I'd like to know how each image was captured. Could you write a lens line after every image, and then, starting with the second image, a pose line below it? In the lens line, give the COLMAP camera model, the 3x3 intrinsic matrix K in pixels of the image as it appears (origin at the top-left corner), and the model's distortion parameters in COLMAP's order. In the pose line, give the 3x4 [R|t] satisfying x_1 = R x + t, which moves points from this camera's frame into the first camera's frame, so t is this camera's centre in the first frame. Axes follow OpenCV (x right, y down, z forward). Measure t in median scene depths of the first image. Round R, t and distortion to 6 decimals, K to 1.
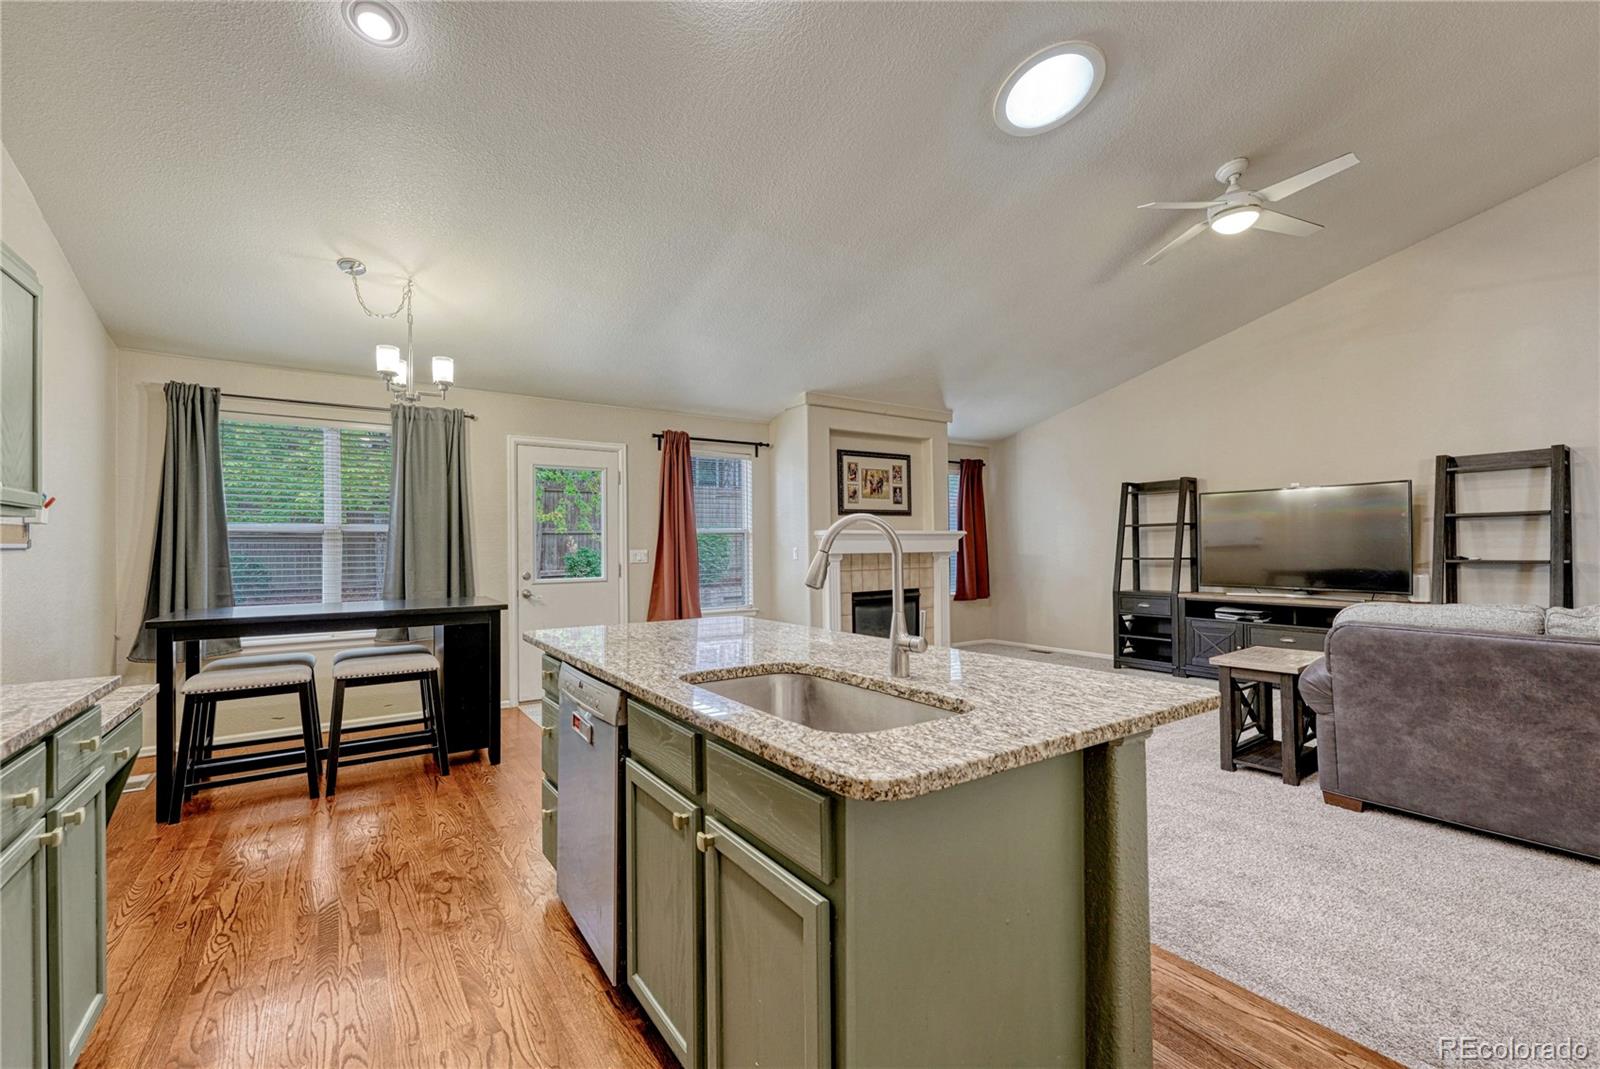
lens RADIAL K [[659.6, 0, 798.2], [0, 659.6, 534.7], [0, 0, 1]] dist [0.001608, 0.000267]
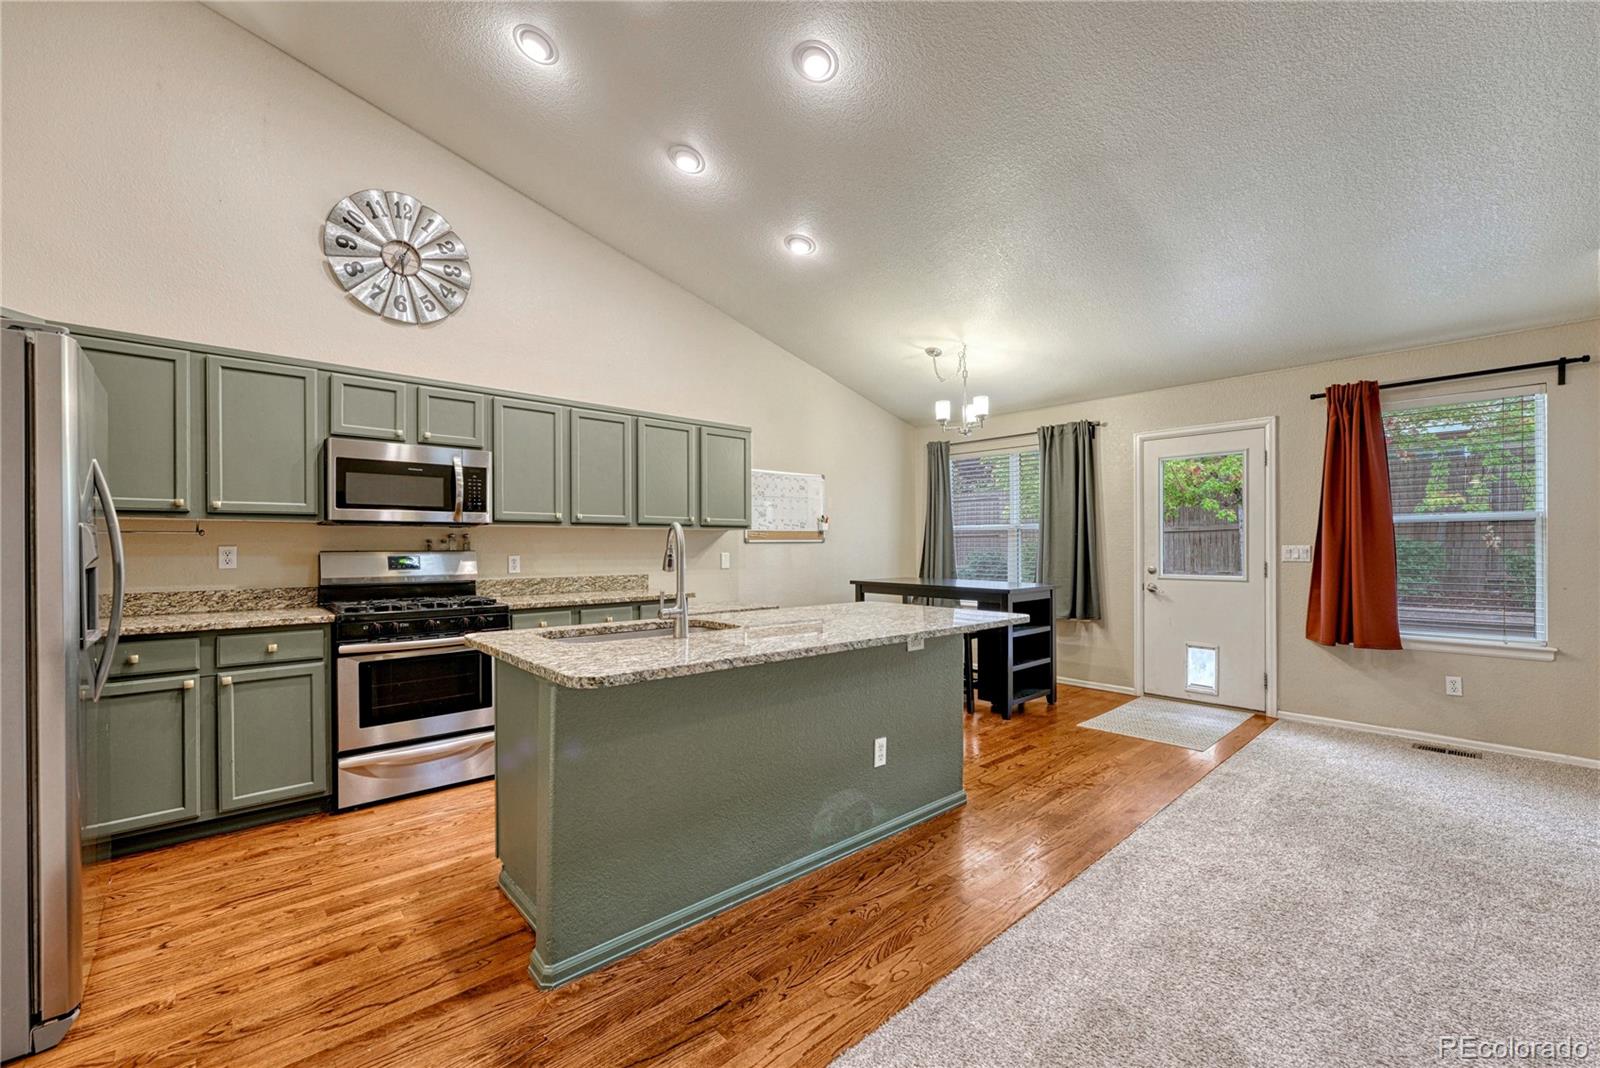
lens RADIAL K [[659.6, 0, 798.2], [0, 659.6, 534.2], [0, 0, 1]] dist [0.001608, 0.000267]
pose [[0.139539, -0.005802, -0.990200, 0.508554], [0.017750, 0.999837, -0.003357, 0.001430], [0.990057, -0.017108, 0.139619, 0.330268]]
